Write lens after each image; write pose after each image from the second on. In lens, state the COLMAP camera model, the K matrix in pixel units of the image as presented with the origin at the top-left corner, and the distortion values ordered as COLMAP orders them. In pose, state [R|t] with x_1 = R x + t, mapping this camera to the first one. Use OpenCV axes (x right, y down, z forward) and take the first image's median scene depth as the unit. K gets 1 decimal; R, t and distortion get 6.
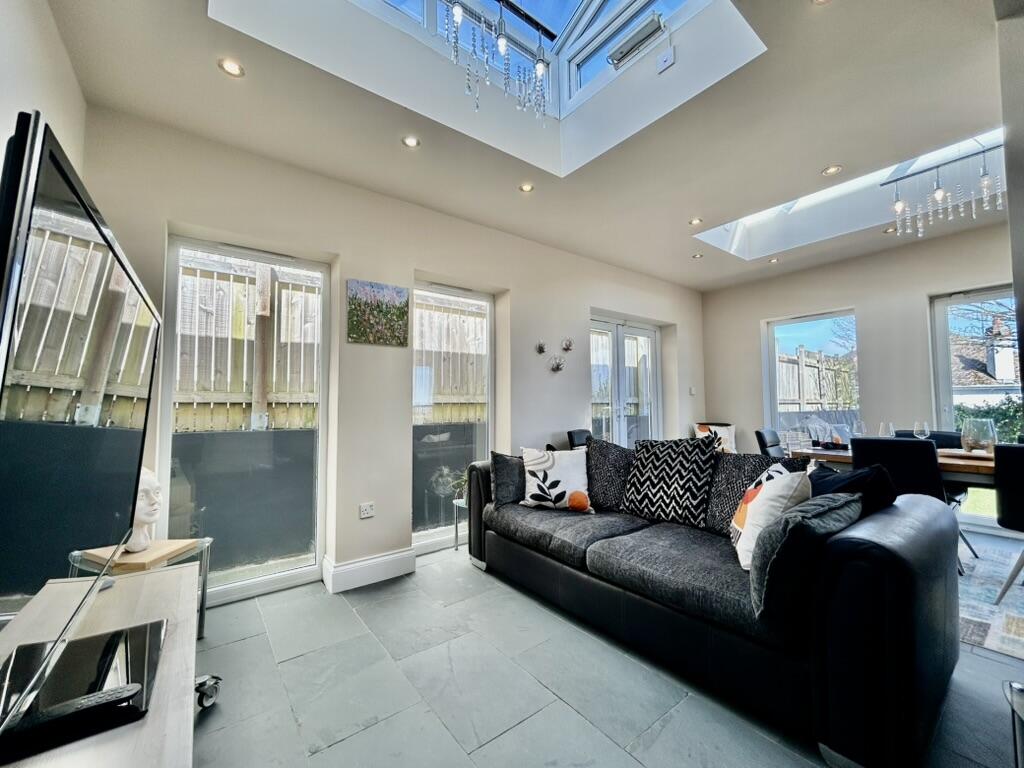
lens RADIAL K [[412.7, 0, 506.2], [0, 412.7, 382.5], [0, 0, 1]] dist [-0.000300, -0.000047]
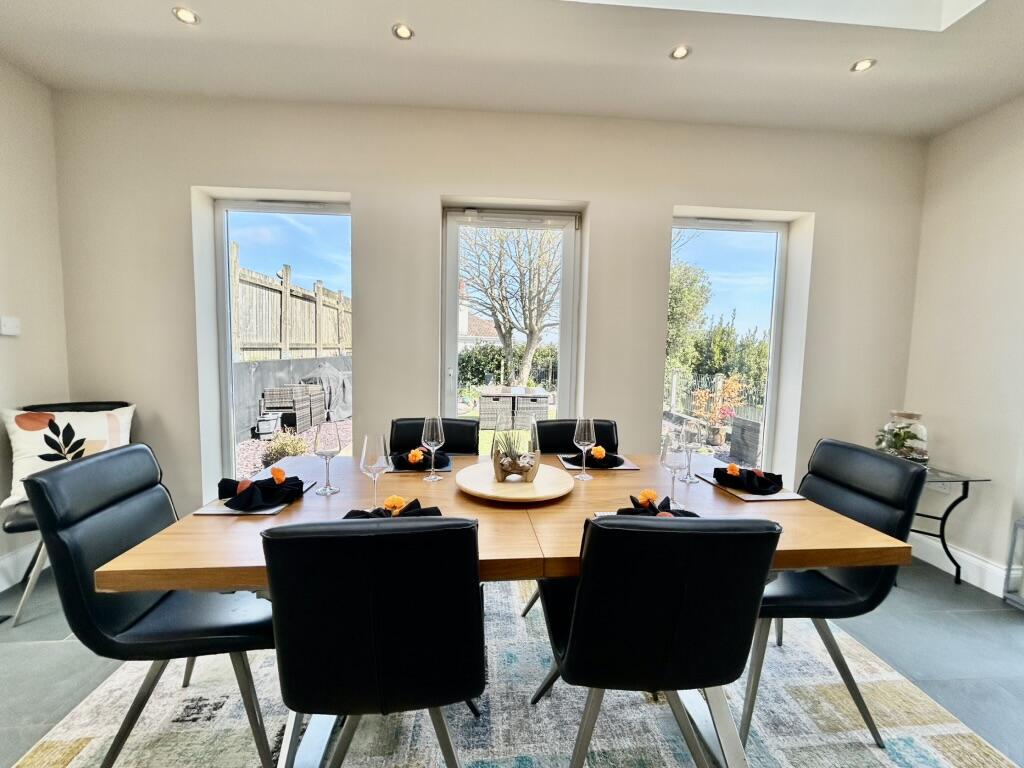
lens RADIAL K [[426.5, 0, 512.0], [0, 426.5, 384.0], [0, 0, 1]] dist [-0.001320, 0.000102]
pose [[0.529479, -0.053907, 0.846609, 0.491915], [-0.070958, 0.991667, 0.107521, -0.002186], [-0.845350, -0.117003, 0.521242, 0.518292]]
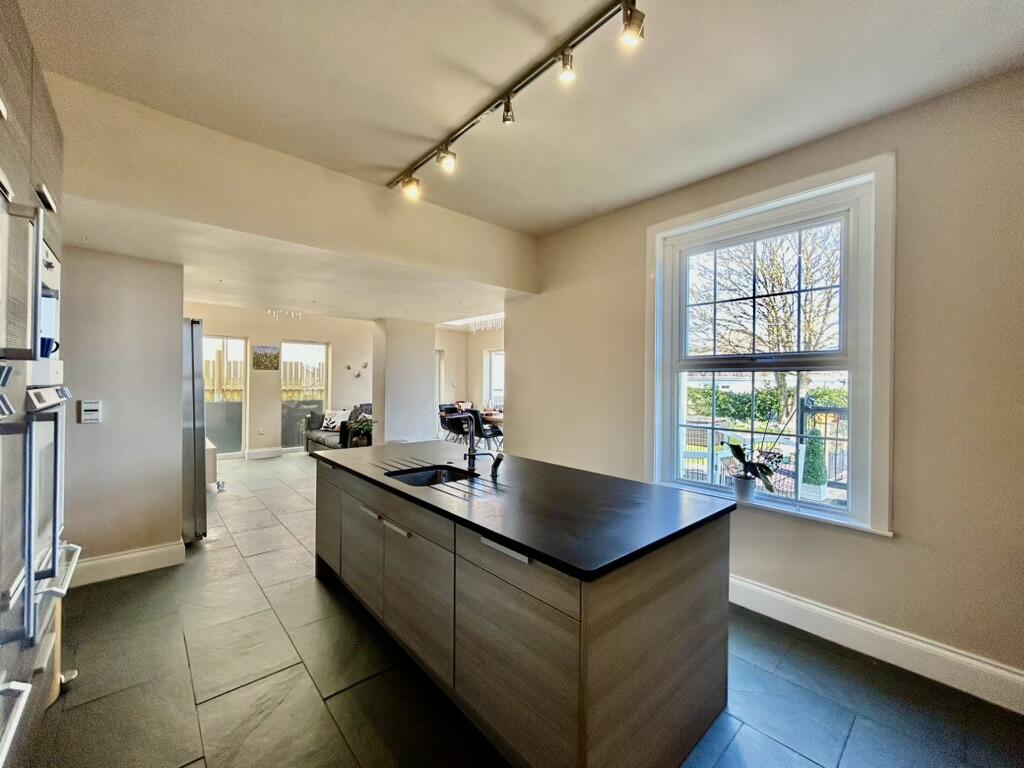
lens RADIAL K [[415.0, 0, 511.1], [0, 415.0, 380.8], [0, 0, 1]] dist [-0.005380, 0.000033]
pose [[0.996297, 0.016812, 0.084318, 0.749417], [-0.020986, 0.998585, 0.048861, -0.133072], [-0.083377, -0.050450, 0.995240, -1.285634]]
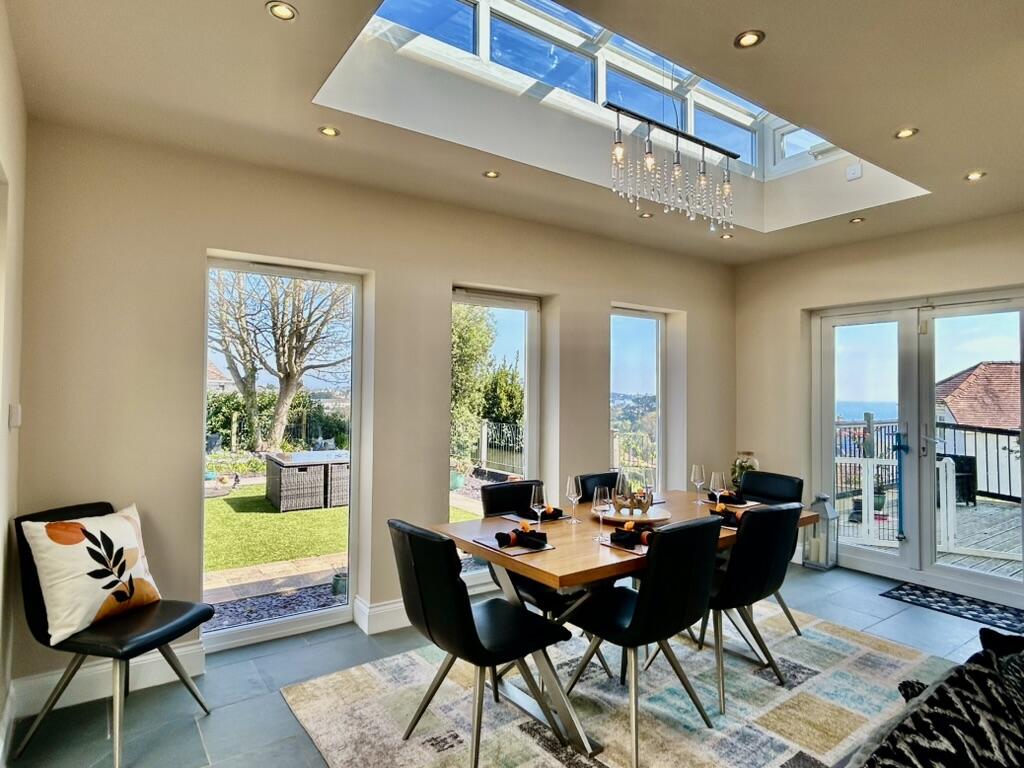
lens RADIAL K [[581.3, 0, 512.0], [0, 581.3, 384.0], [0, 0, 1]] dist [-0.001140, -0.000227]
pose [[0.018050, 0.022585, 0.999582, 0.037904], [-0.063389, 0.997759, -0.021399, -0.021638], [-0.997826, -0.062976, 0.019441, 0.851873]]
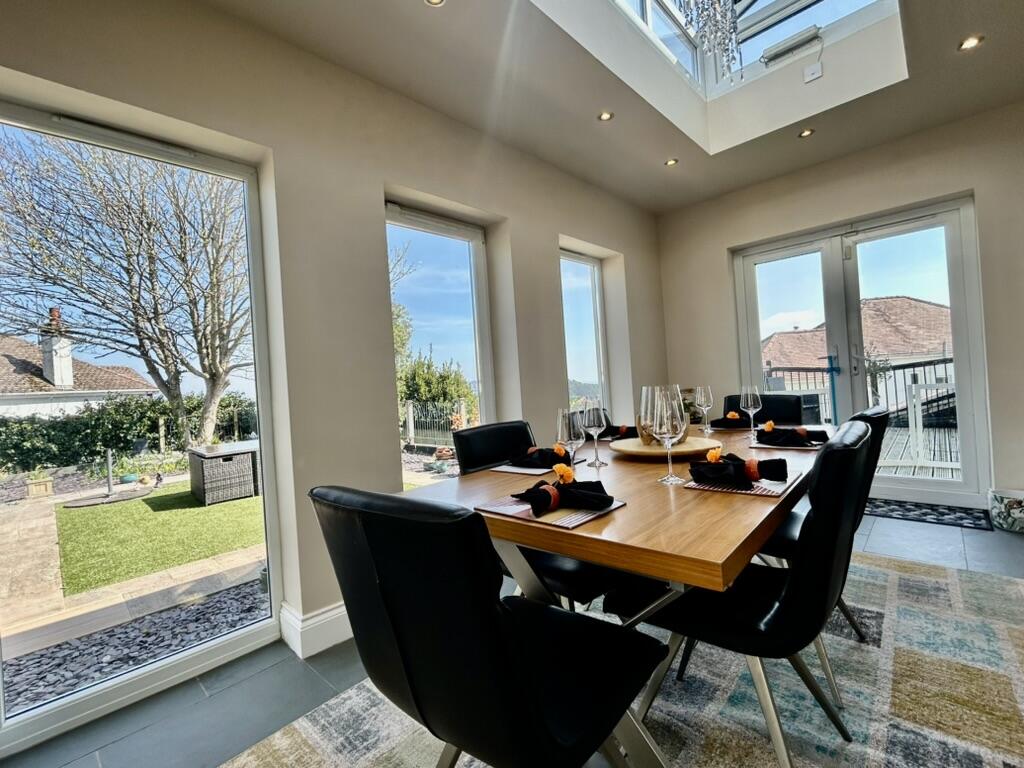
lens RADIAL K [[452.3, 0, 512.0], [0, 452.3, 384.0], [0, 0, 1]] dist [-0.001572, 0.000275]
pose [[-0.175500, 0.016986, 0.984333, 0.396892], [0.014102, 0.999792, -0.014738, 0.065410], [-0.984378, 0.011295, -0.175703, 0.922519]]
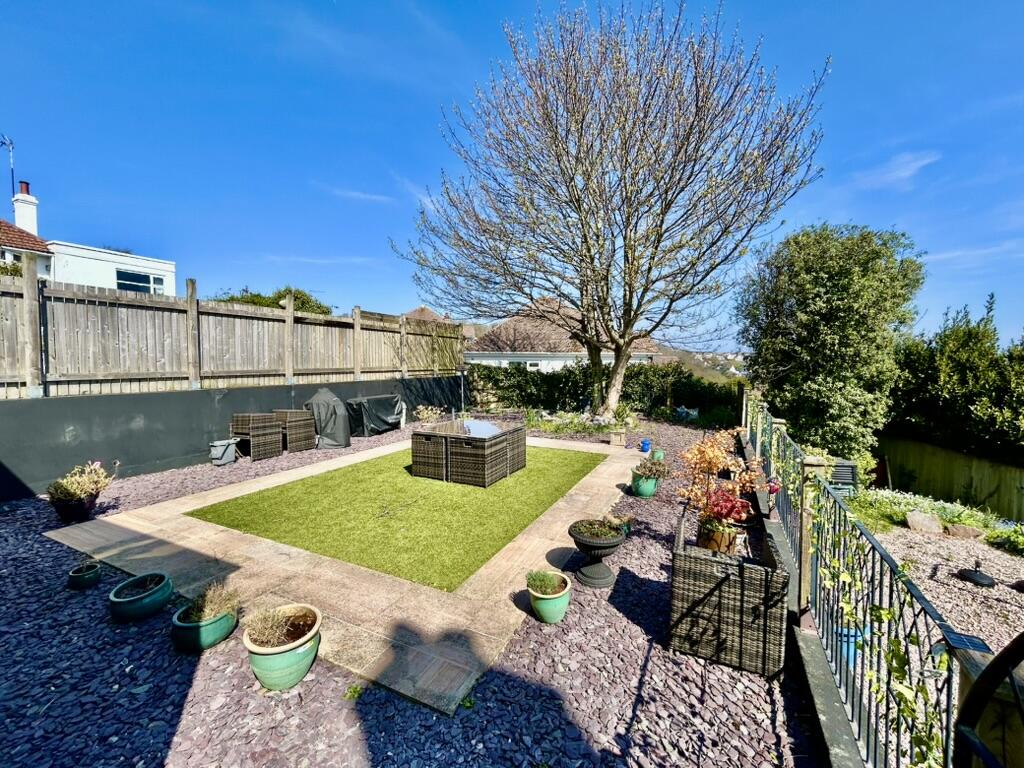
lens RADIAL K [[426.5, 0, 512.0], [0, 426.5, 384.0], [0, 0, 1]] dist [-0.001320, 0.000102]
pose [[0.878548, -0.017035, 0.477350, 1.706395], [-0.033793, 0.994643, 0.097689, -0.076231], [-0.476457, -0.101955, 0.873266, 0.105566]]
